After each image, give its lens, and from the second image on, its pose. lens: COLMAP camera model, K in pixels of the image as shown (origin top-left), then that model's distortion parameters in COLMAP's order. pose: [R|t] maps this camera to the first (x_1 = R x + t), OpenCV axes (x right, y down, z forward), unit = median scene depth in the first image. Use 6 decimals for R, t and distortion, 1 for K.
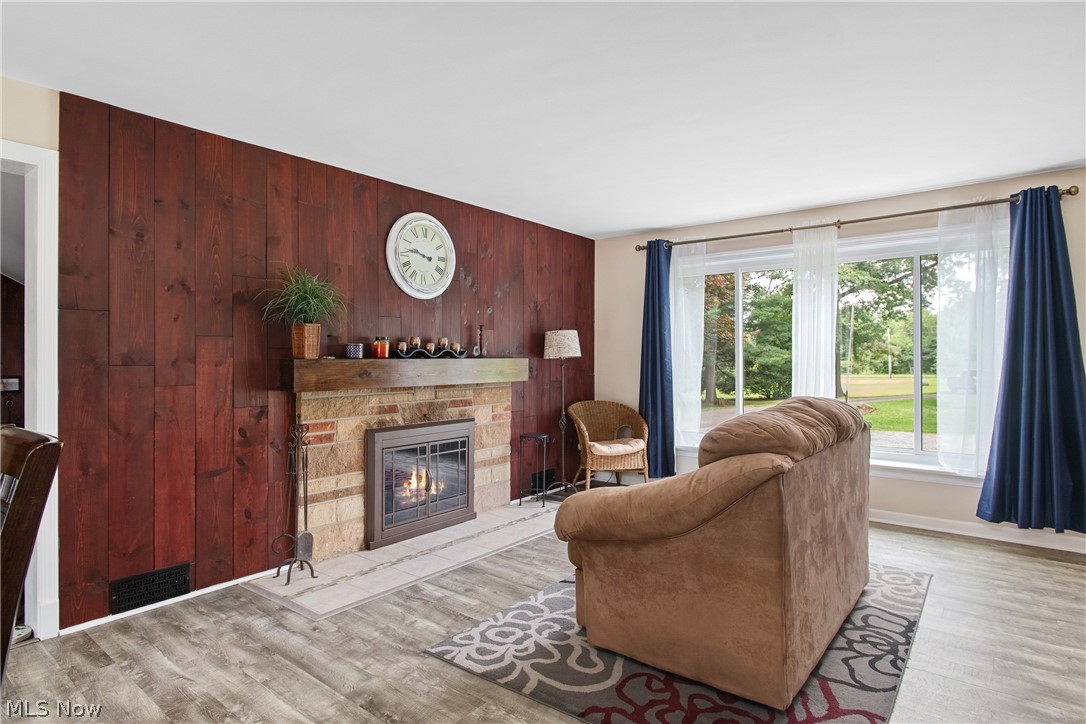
lens RADIAL K [[589.8, 0, 543.0], [0, 589.8, 362.0], [0, 0, 1]] dist [-0.022198, 0.009446]
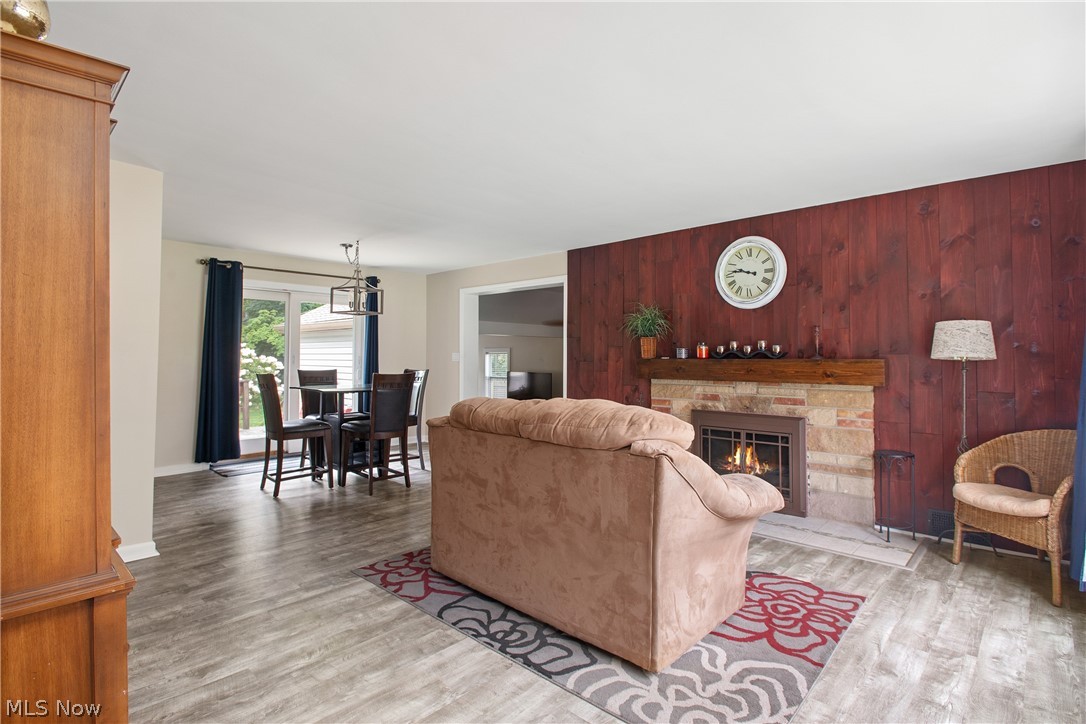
lens RADIAL K [[525.7, 0, 543.0], [0, 525.7, 362.0], [0, 0, 1]] dist [-0.002531, -0.000433]
pose [[-0.079329, 0.008173, -0.996815, 0.914530], [-0.010719, 0.999902, 0.009051, -0.005071], [0.996791, 0.011403, -0.079234, 0.694666]]
